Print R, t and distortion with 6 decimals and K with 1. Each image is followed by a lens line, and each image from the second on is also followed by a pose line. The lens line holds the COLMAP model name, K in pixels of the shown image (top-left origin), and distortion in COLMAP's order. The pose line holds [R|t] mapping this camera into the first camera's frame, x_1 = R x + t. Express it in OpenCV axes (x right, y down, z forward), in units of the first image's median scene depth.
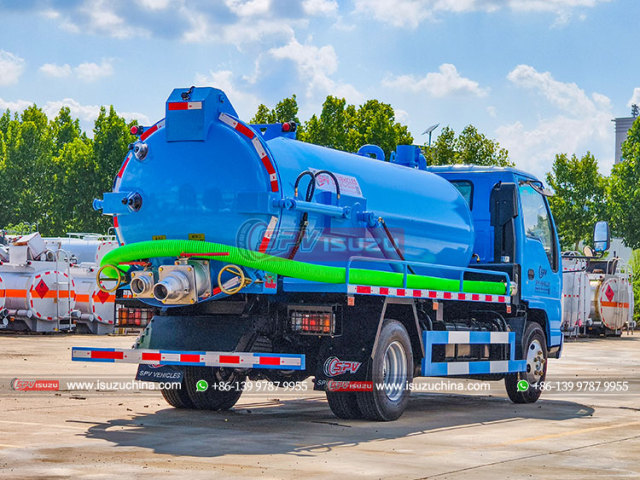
lens RADIAL K [[2185.7, 0, 320.0], [0, 2185.7, 240.0], [0, 0, 1]] dist [0.096131, -0.302753]
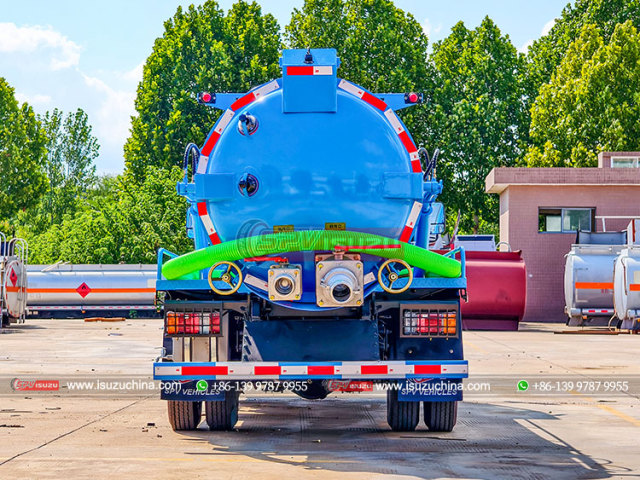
lens RADIAL K [[2185.7, 0, 320.0], [0, 2185.7, 240.0], [0, 0, 1]] dist [0.096131, -0.302753]
pose [[0.859589, -0.014838, 0.510771, -0.485939], [0.008714, 0.999859, 0.014380, -0.008256], [-0.510912, -0.007910, 0.859597, 0.274262]]
